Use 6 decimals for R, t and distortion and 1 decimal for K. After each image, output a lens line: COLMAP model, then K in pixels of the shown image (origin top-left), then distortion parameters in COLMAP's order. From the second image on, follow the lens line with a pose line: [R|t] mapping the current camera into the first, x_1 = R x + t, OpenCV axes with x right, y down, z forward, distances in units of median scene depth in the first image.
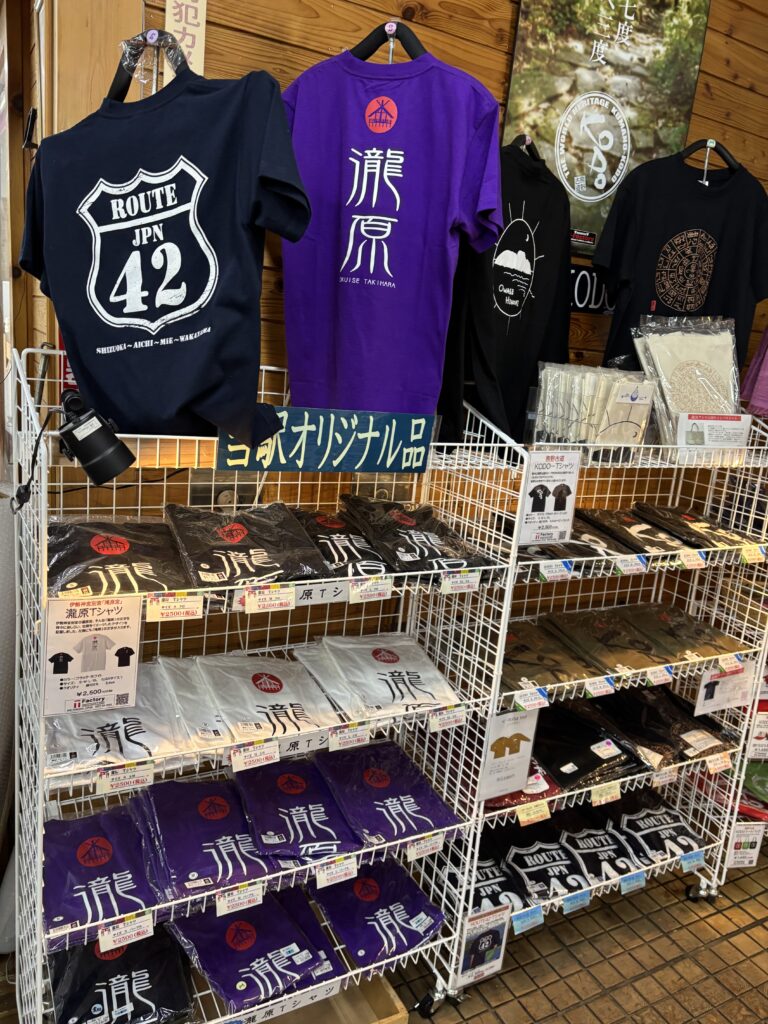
lens RADIAL K [[777.0, 0, 384.0], [0, 777.0, 512.0], [0, 0, 1]] dist [0.062851, -0.069983]
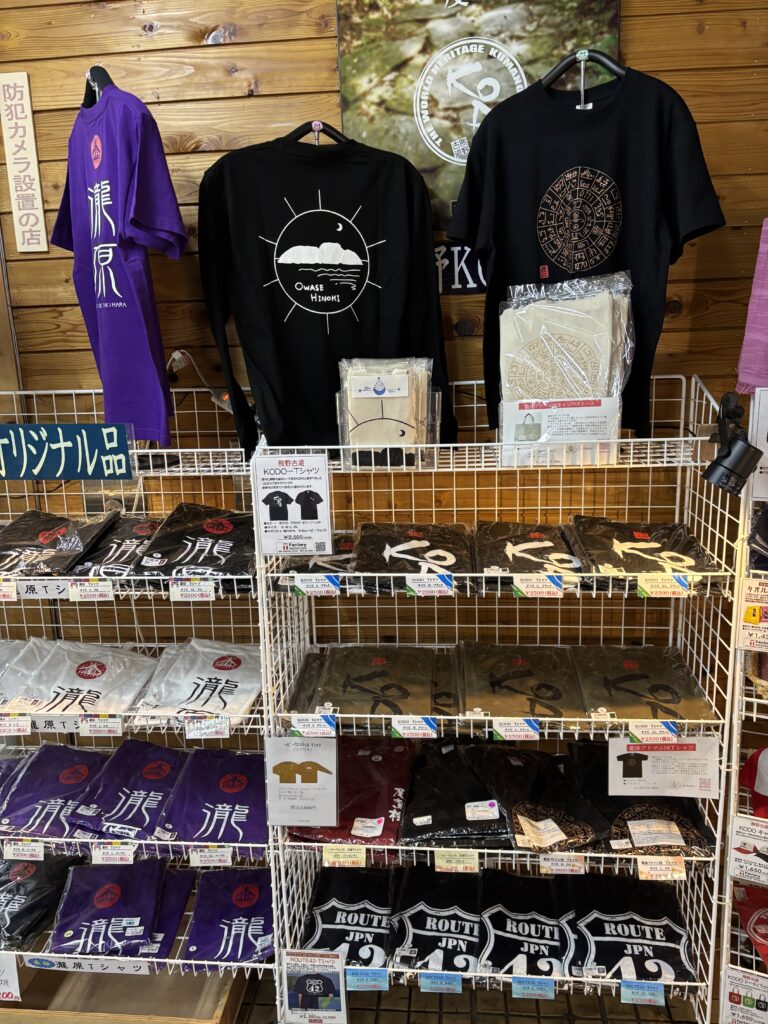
lens RADIAL K [[777.0, 0, 384.0], [0, 777.0, 512.0], [0, 0, 1]] dist [0.062851, -0.069983]
pose [[0.818073, 0.002714, -0.575108, 0.734598], [-0.019932, 0.999522, -0.023636, 0.008370], [0.574769, 0.030798, 0.817736, 0.271813]]
